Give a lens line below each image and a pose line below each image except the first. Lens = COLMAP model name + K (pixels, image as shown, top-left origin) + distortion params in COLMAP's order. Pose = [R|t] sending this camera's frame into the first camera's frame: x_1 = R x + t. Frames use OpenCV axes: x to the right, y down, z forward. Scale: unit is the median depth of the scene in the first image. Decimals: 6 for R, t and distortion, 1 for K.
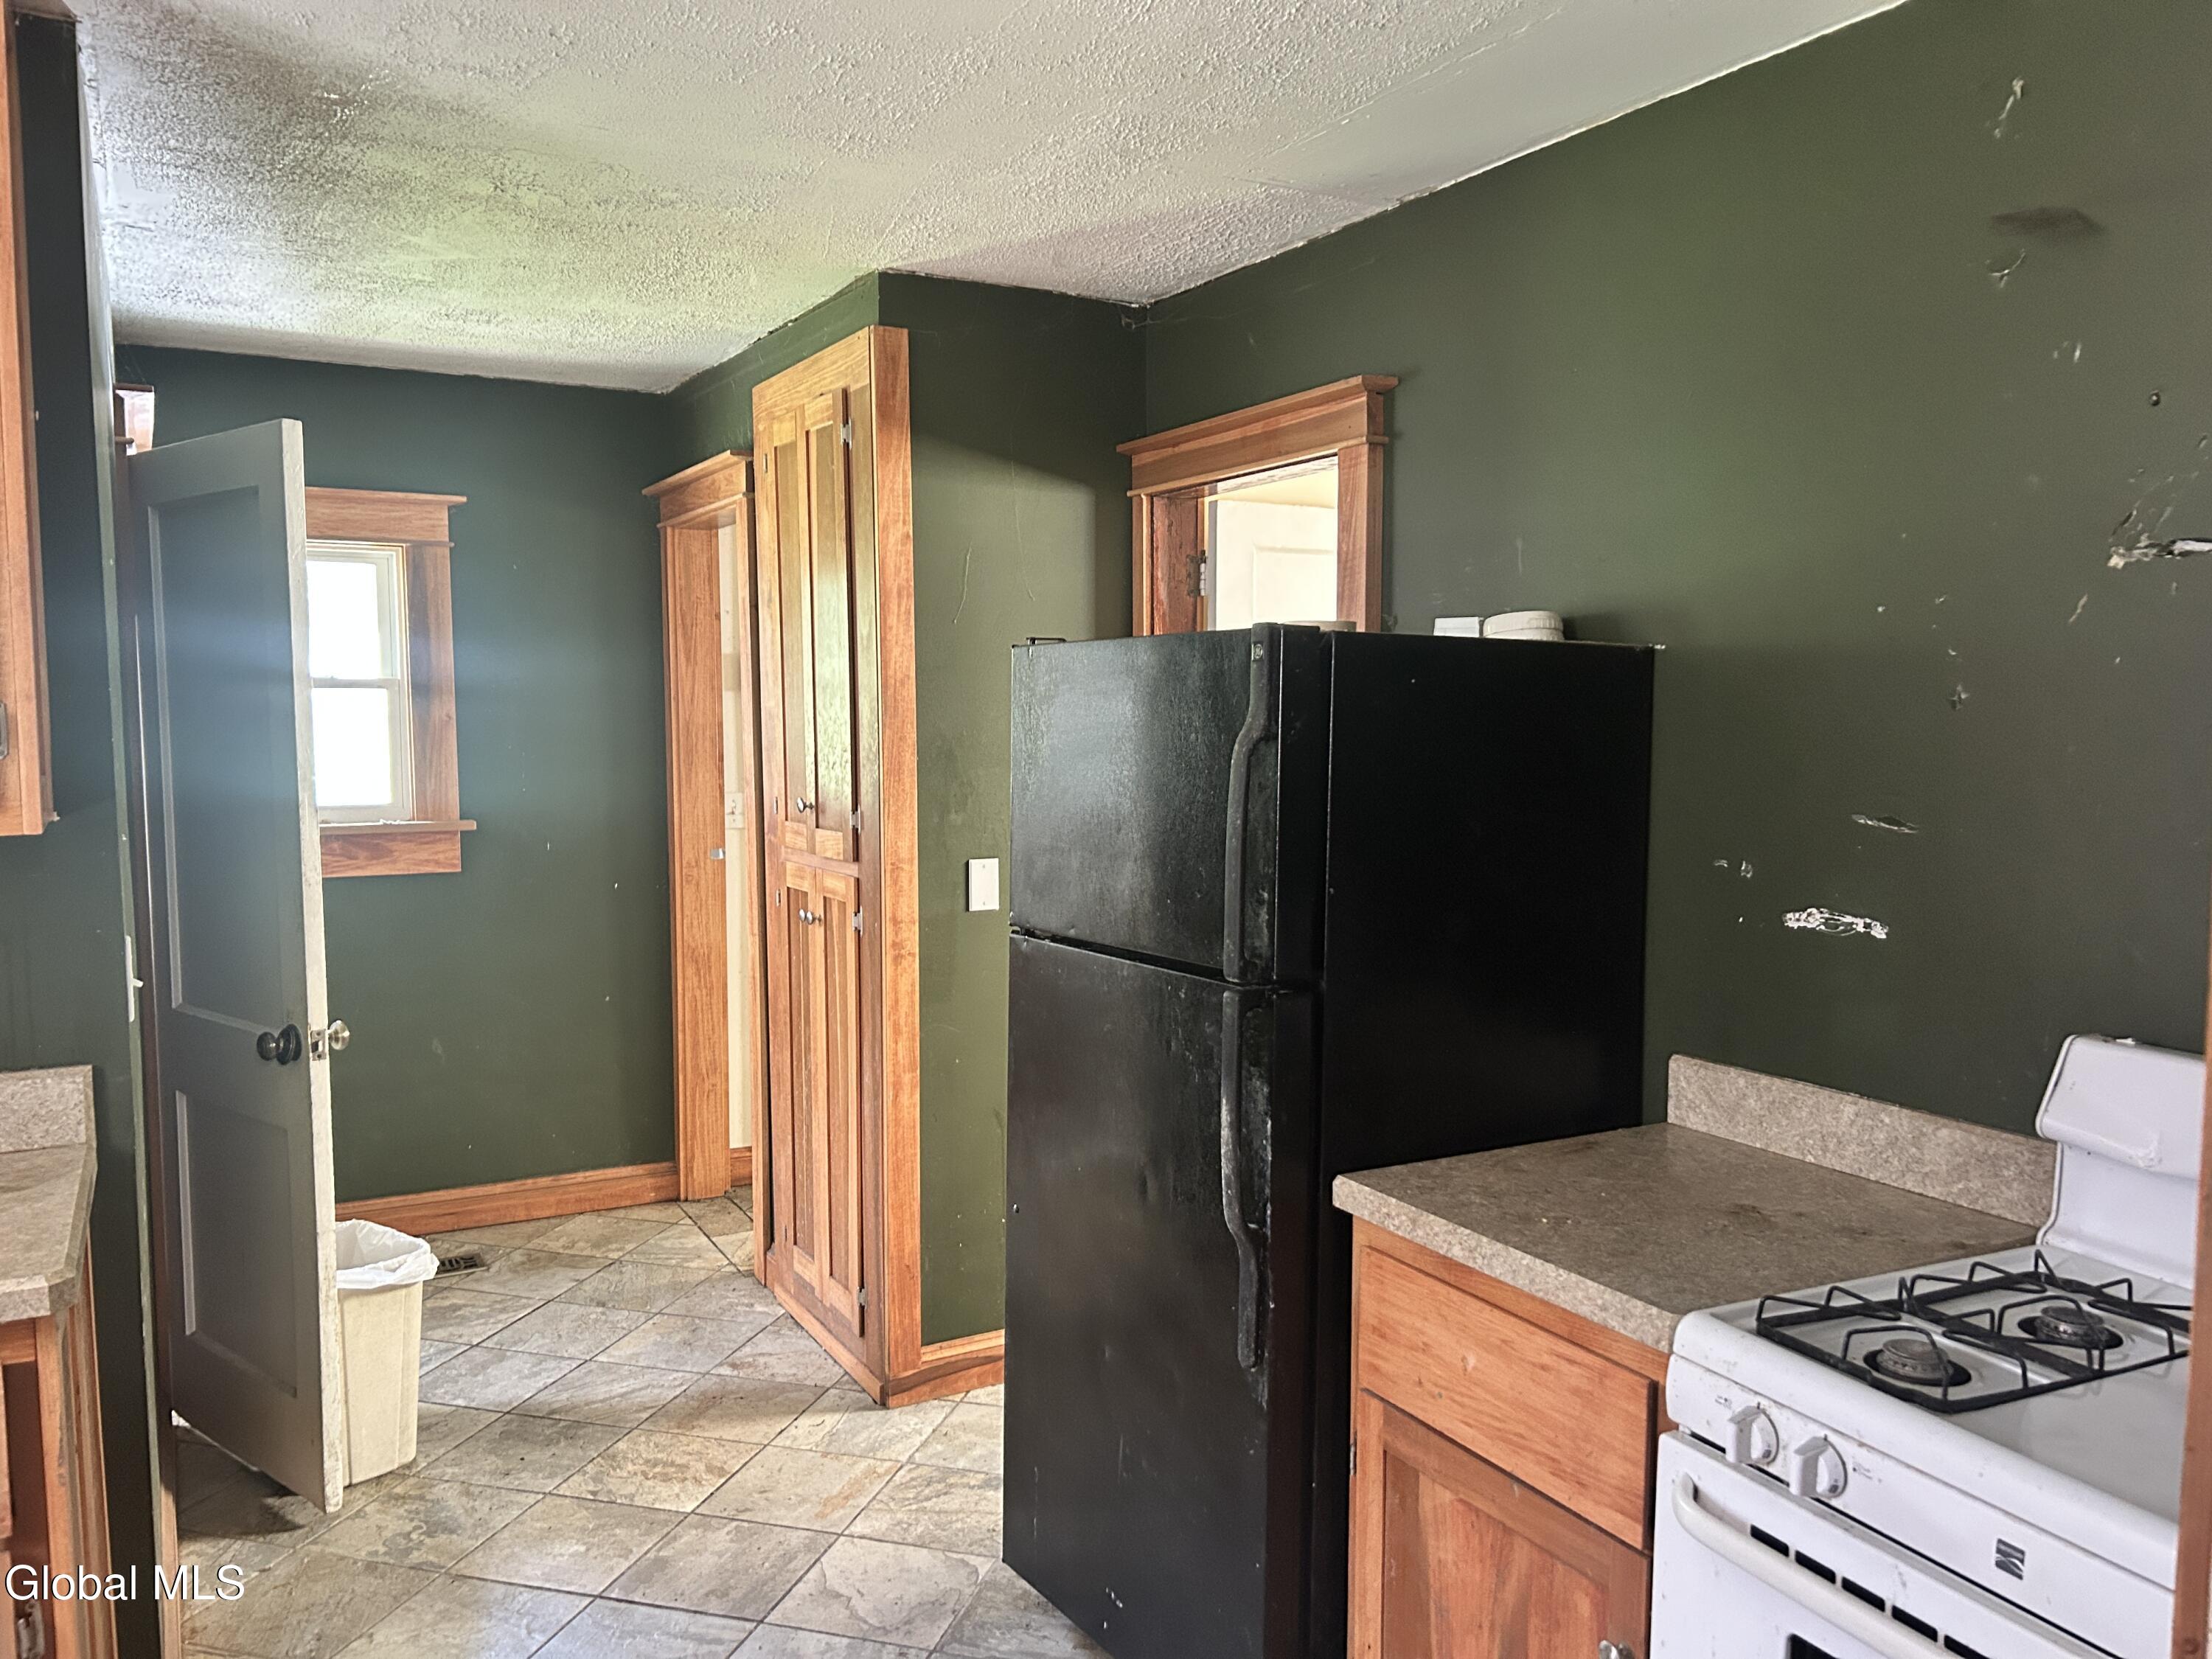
lens RADIAL K [[1677.3, 0, 1102.8], [0, 1677.3, 818.6], [0, 0, 1]] dist [0.065283, -0.072030]
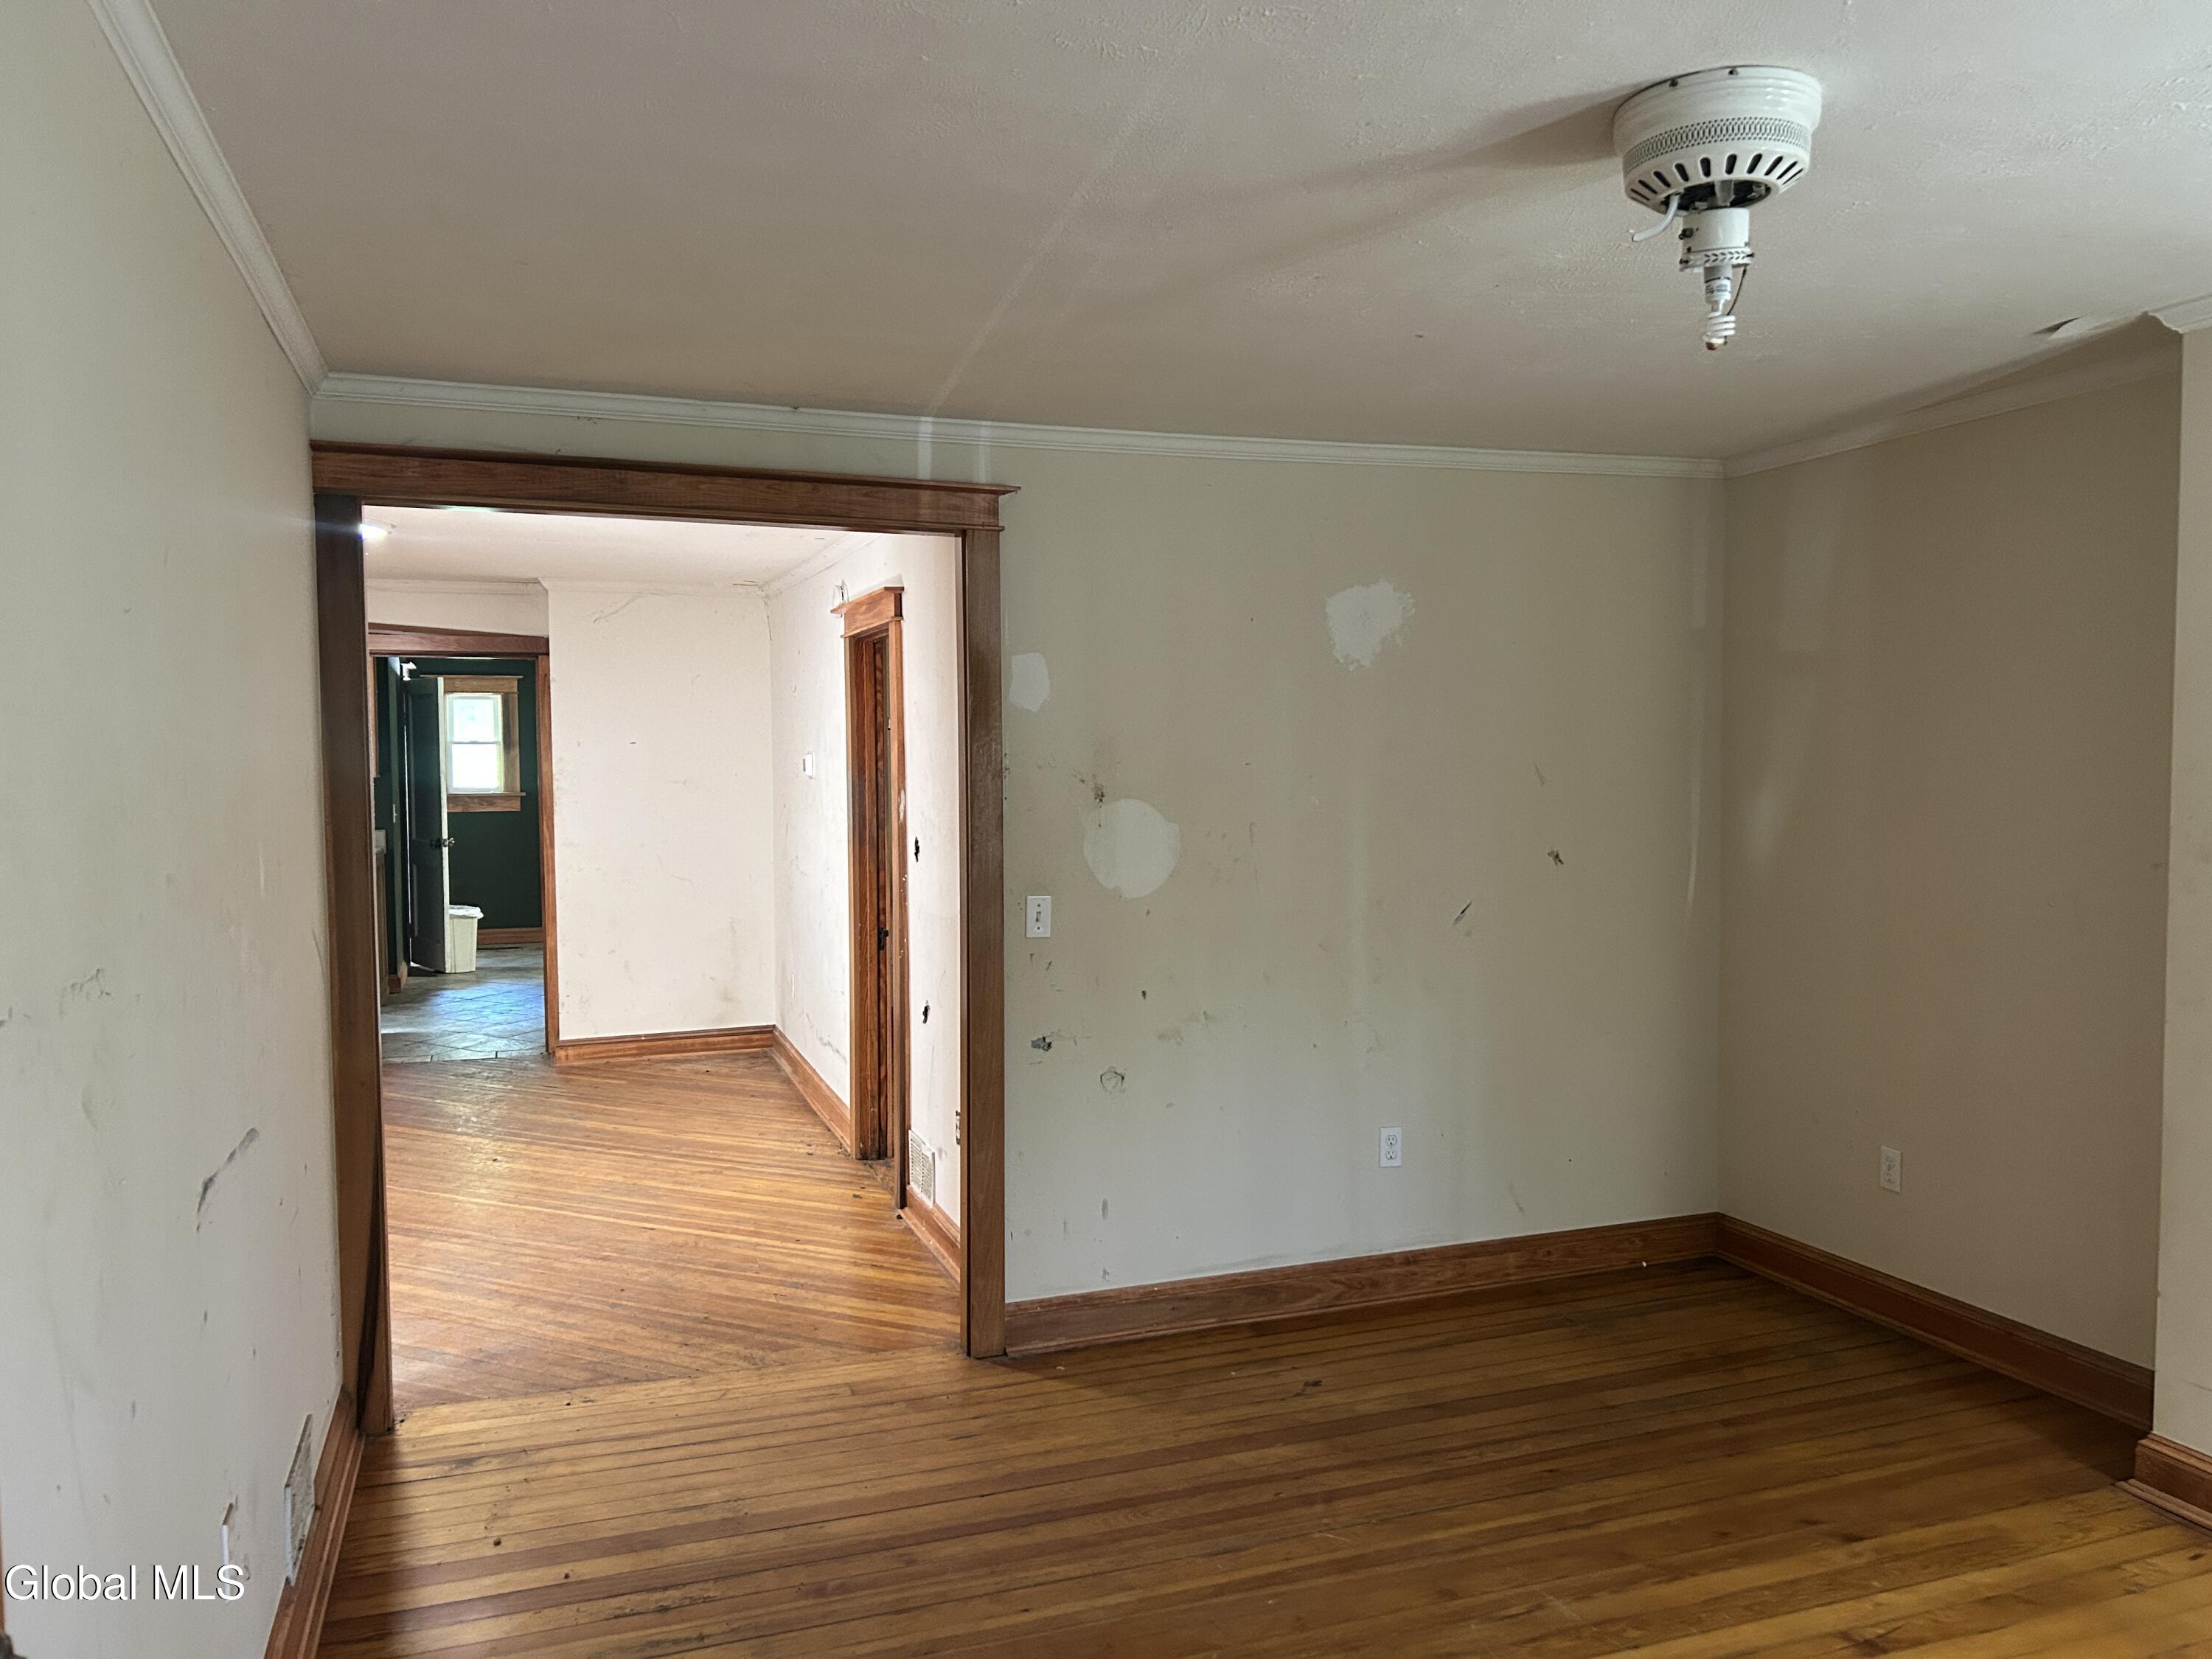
lens RADIAL K [[1667.2, 0, 1106.0], [0, 1667.2, 829.5], [0, 0, 1]] dist [0.026336, -0.039724]
pose [[0.986387, 0.002704, -0.164419, 1.372516], [-0.004761, 0.999915, -0.012118, 0.122730], [0.164373, 0.012736, 0.986316, -2.078815]]
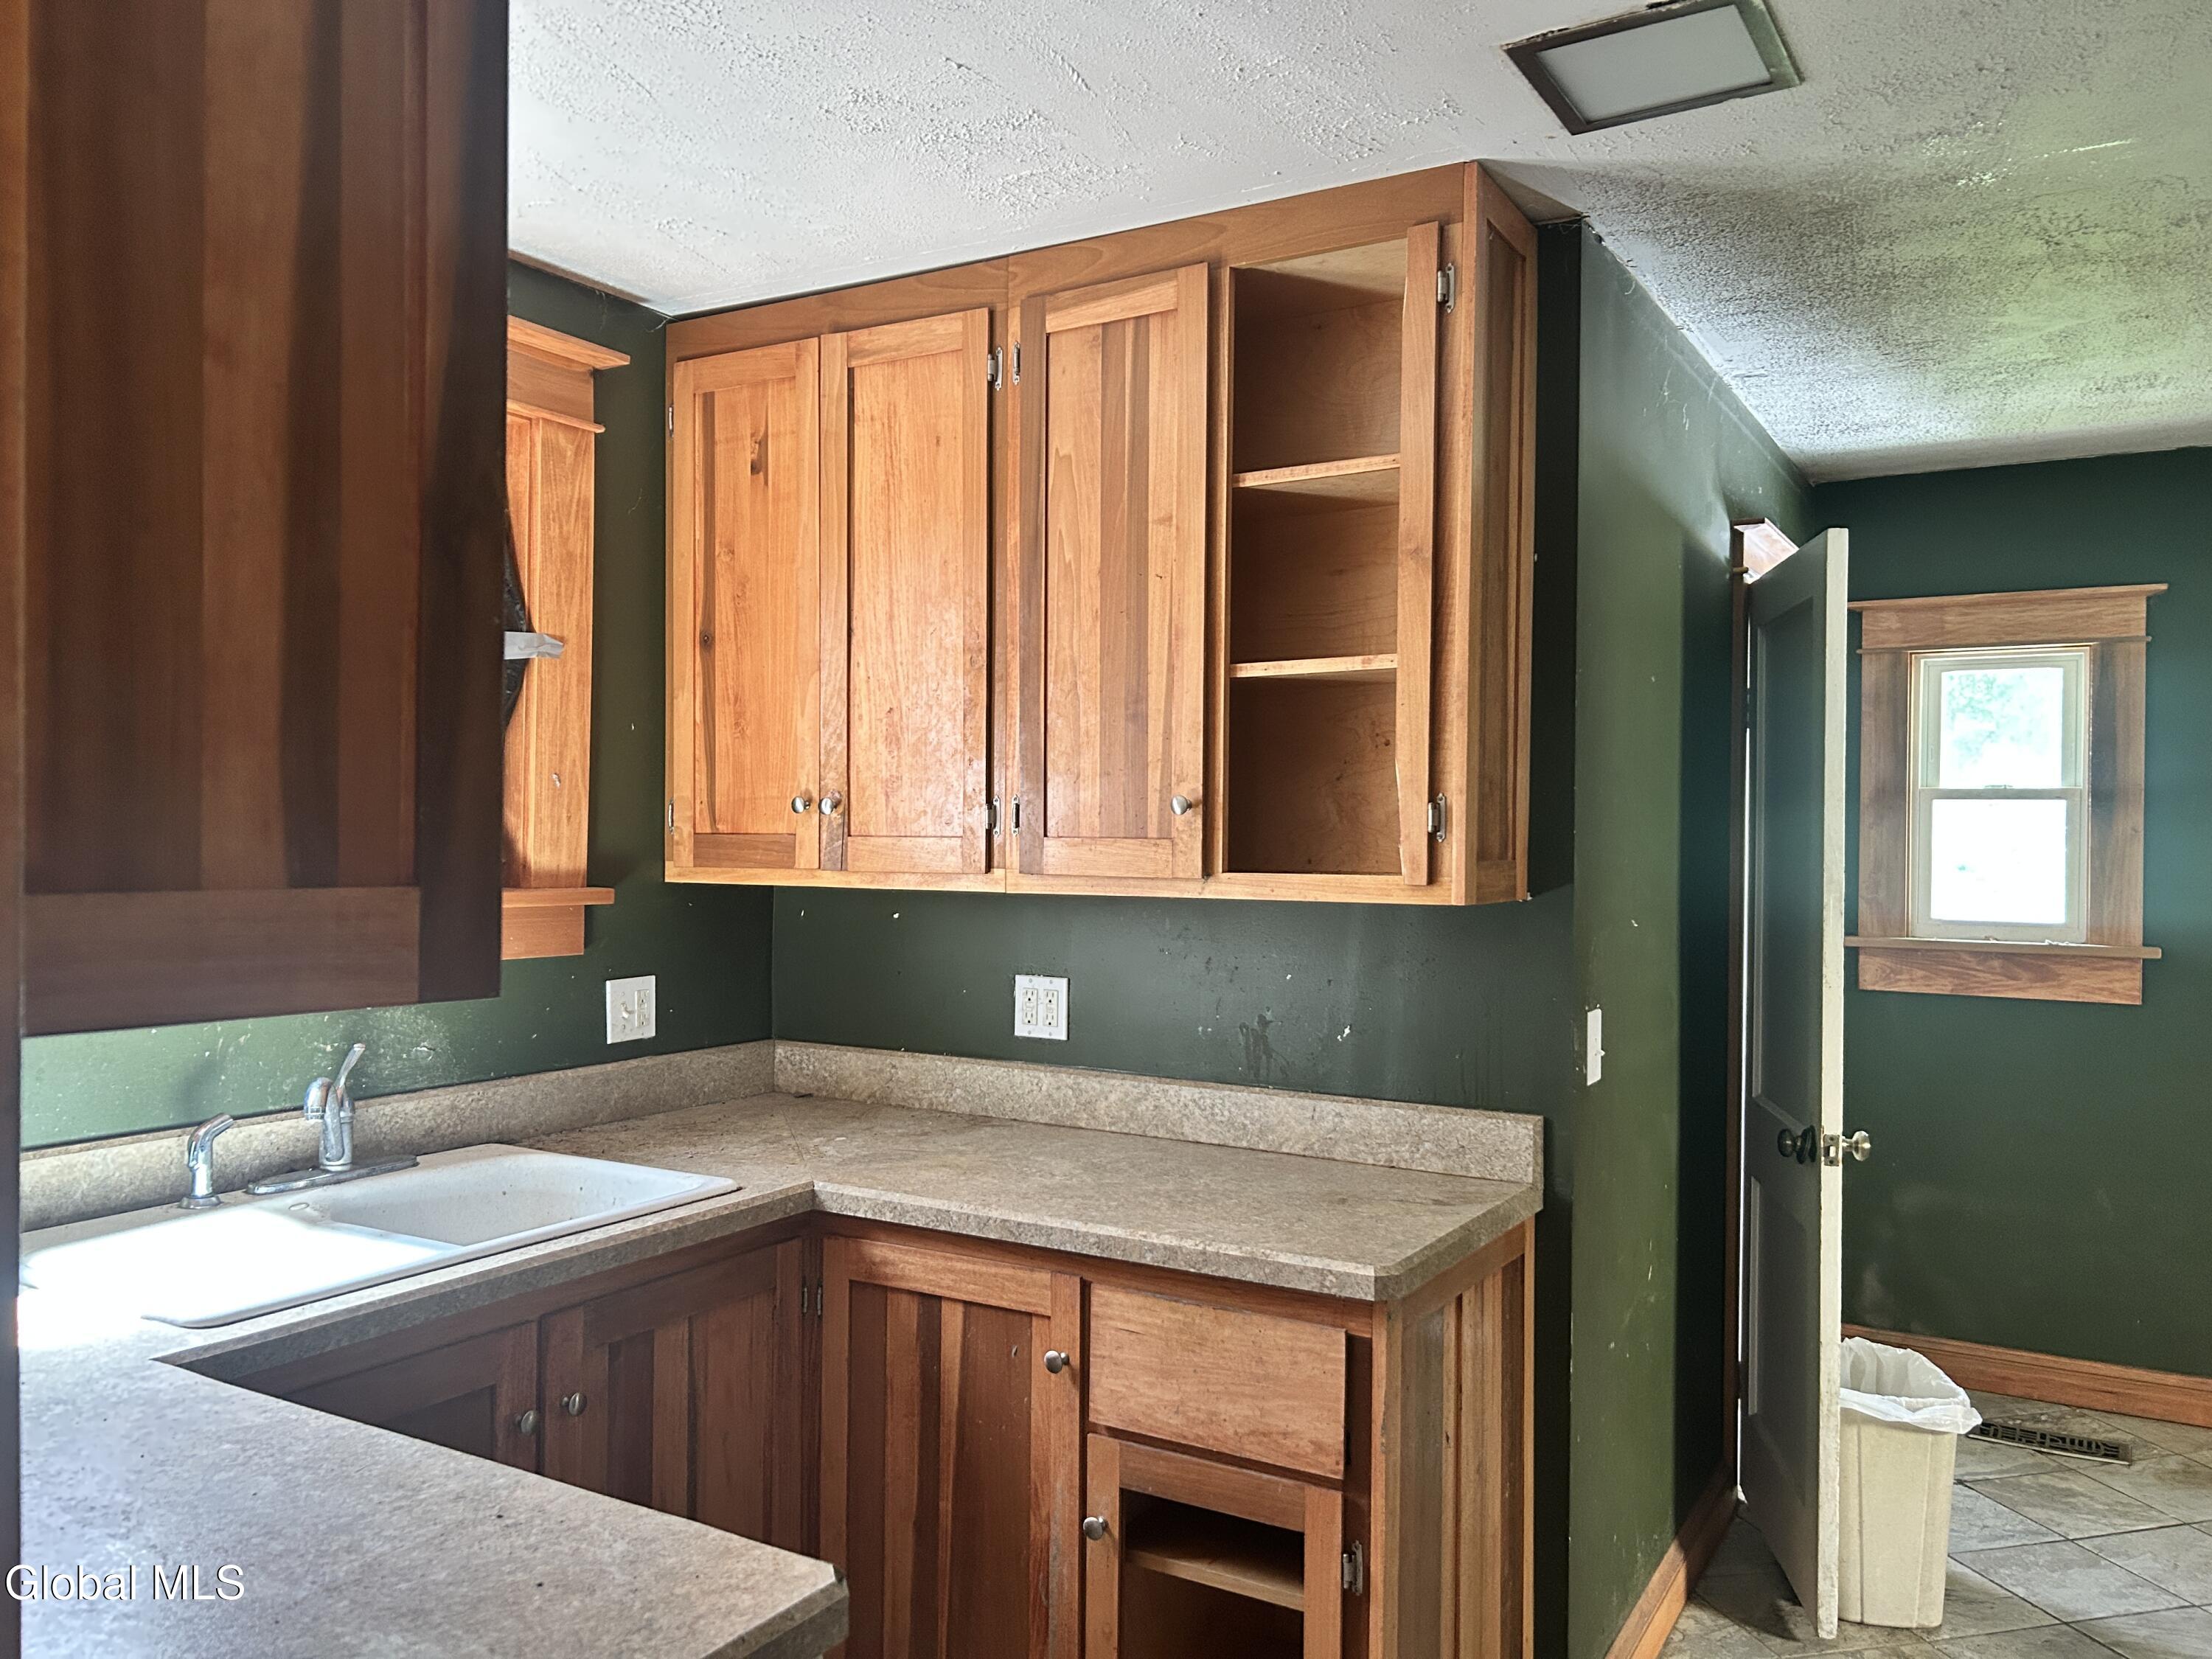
lens RADIAL K [[1677.3, 0, 1102.8], [0, 1677.3, 818.6], [0, 0, 1]] dist [0.065283, -0.072030]
pose [[0.503832, 0.001032, -0.863801, 0.155750], [-0.066998, 0.997034, -0.037887, 0.005718], [0.861200, 0.076962, 0.502406, 0.108310]]
